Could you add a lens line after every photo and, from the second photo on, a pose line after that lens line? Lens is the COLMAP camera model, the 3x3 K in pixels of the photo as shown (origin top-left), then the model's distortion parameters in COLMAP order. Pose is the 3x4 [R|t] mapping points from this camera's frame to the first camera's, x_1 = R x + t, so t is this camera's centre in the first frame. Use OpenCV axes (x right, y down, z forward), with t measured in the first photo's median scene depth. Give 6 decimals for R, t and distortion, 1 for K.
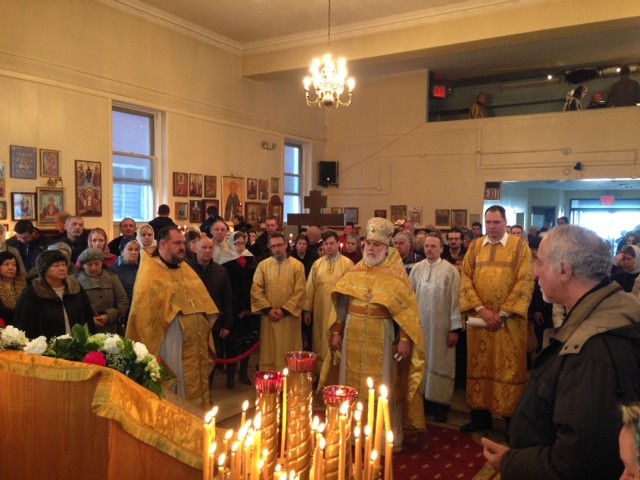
lens RADIAL K [[585.9, 0, 320.0], [0, 585.9, 240.0], [0, 0, 1]] dist [0.120938, -0.185657]
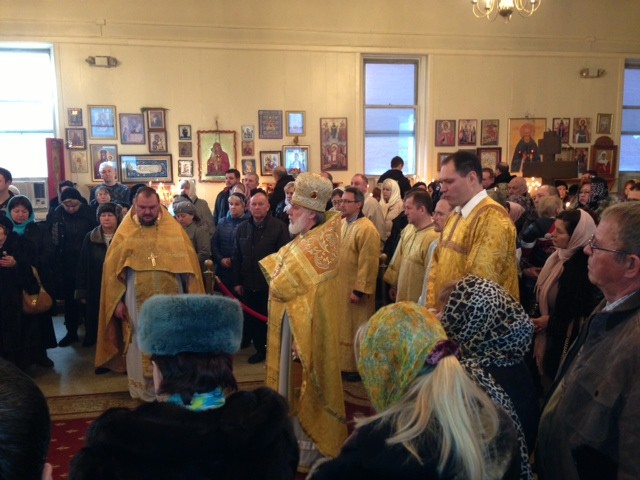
lens RADIAL K [[585.9, 0, 320.0], [0, 585.9, 240.0], [0, 0, 1]] dist [0.120938, -0.185657]
pose [[0.667269, 0.062976, -0.742149, 0.329737], [-0.009054, 0.997031, 0.076464, 0.003274], [0.744761, -0.044303, 0.665859, 0.239744]]
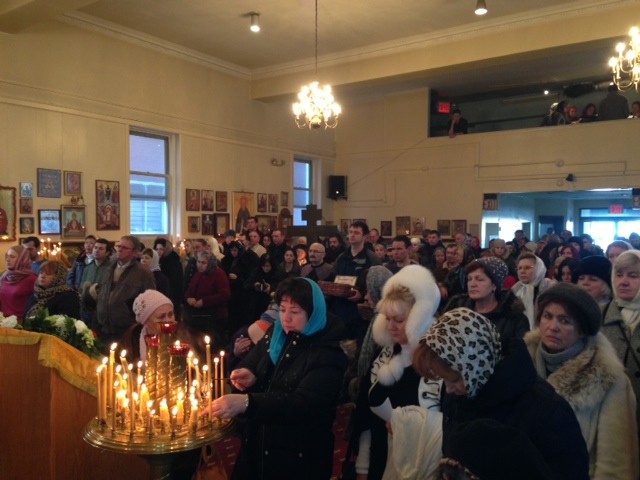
lens RADIAL K [[585.9, 0, 320.0], [0, 585.9, 240.0], [0, 0, 1]] dist [0.120938, -0.185657]
pose [[0.997829, -0.007898, -0.065389, 0.070486], [0.006684, 0.999802, -0.018754, 0.002248], [0.065524, 0.018277, 0.997684, -0.074674]]
